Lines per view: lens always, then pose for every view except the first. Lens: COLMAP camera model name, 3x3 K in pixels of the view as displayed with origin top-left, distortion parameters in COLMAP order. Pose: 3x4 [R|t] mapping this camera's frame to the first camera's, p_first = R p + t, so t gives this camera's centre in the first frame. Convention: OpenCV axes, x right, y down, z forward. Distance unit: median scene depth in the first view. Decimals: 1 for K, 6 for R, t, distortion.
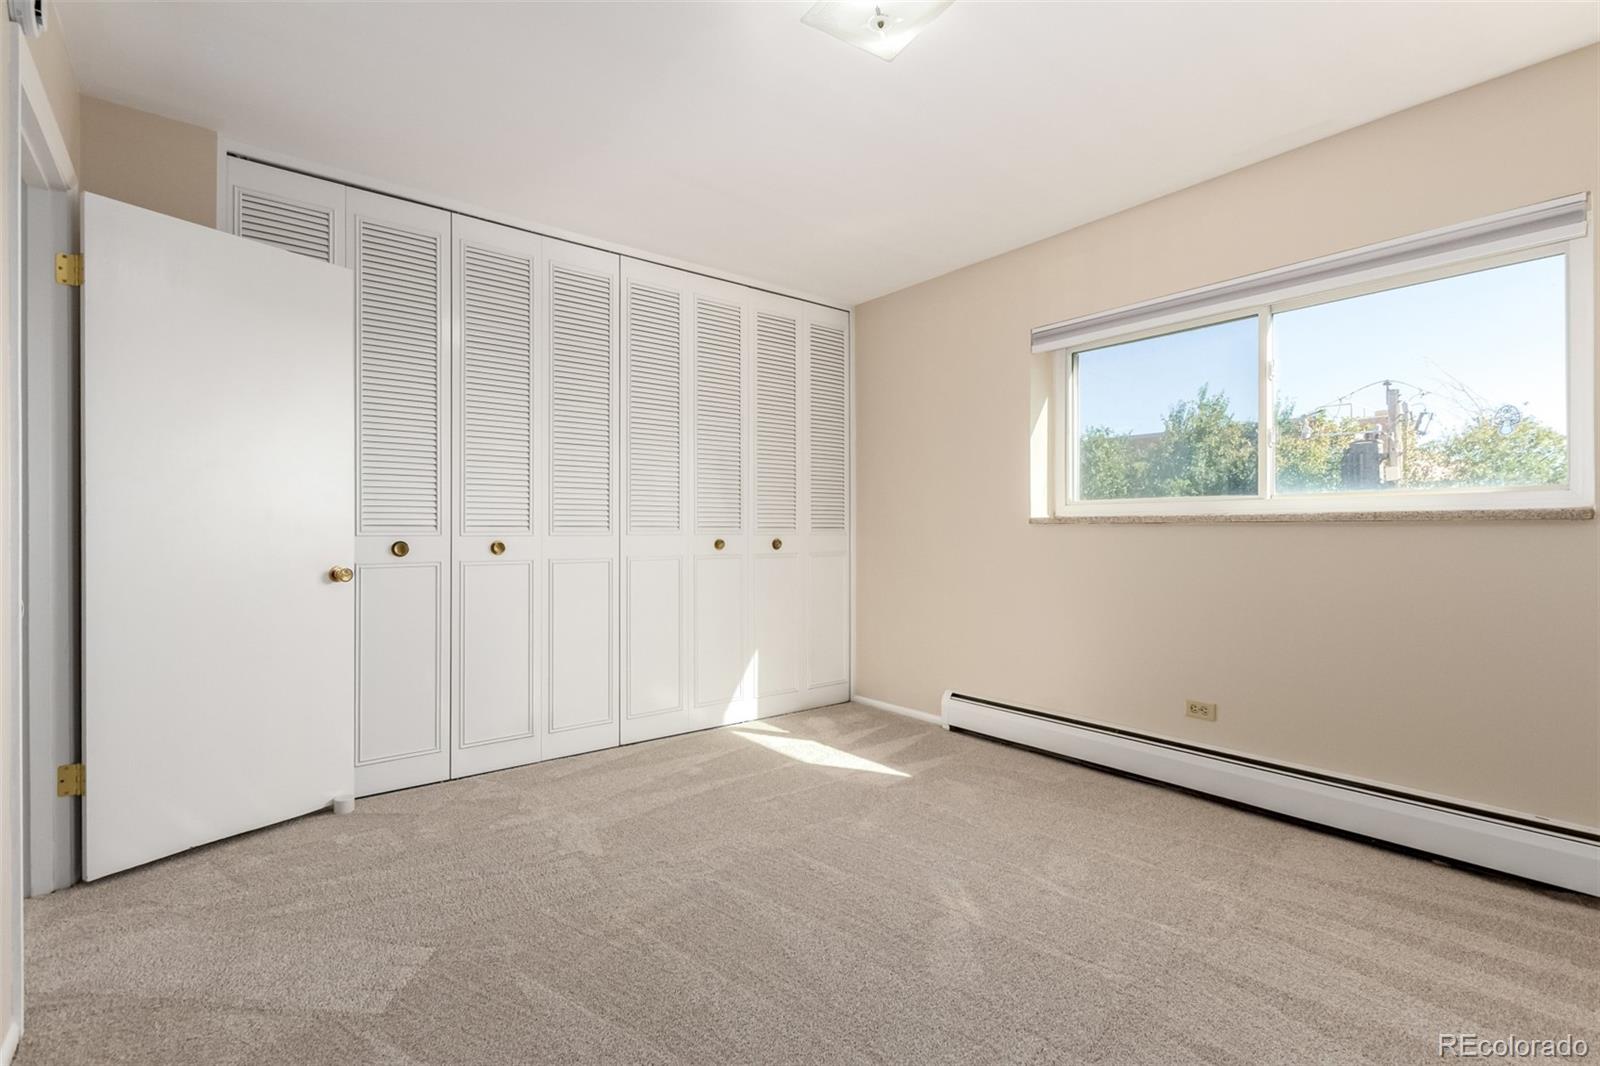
lens RADIAL K [[735.1, 0, 807.4], [0, 735.1, 529.0], [0, 0, 1]] dist [0.006870, -0.003527]
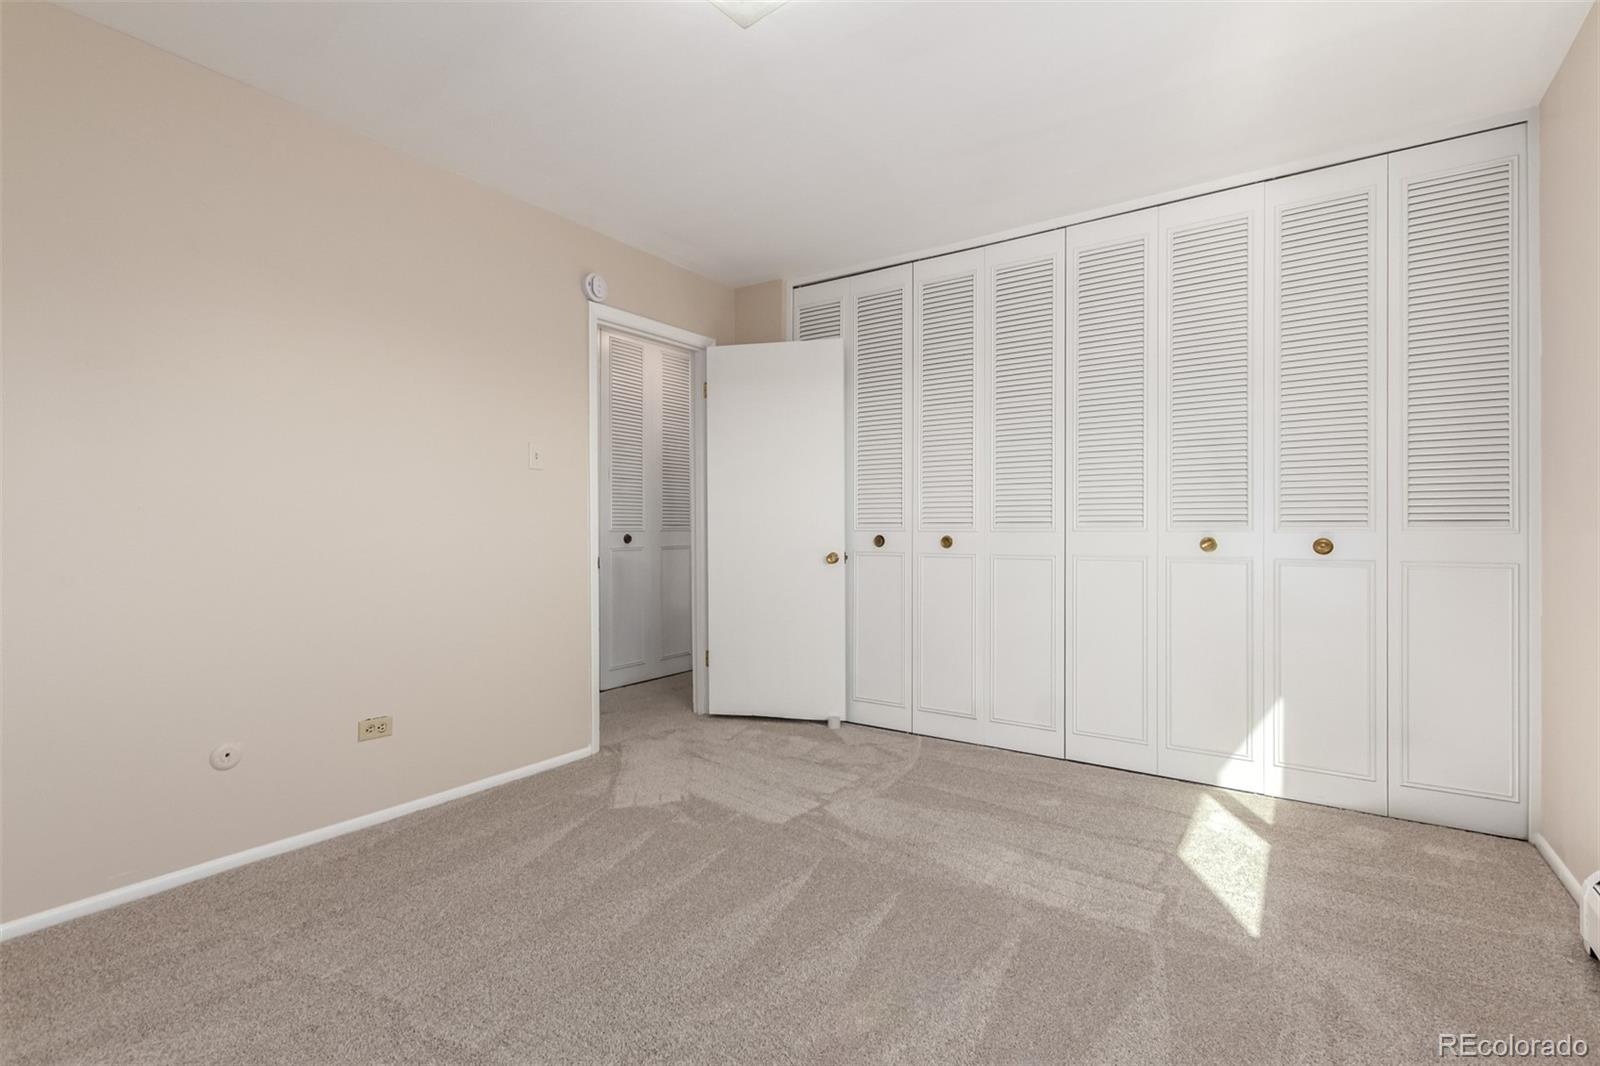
lens RADIAL K [[735.1, 0, 808.5], [0, 735.1, 528.2], [0, 0, 1]] dist [0.006870, -0.003527]
pose [[0.286659, 0.000848, -0.958032, 0.506927], [0.003686, 0.999991, 0.001988, 0.000765], [0.958026, -0.004101, 0.286653, 0.401797]]
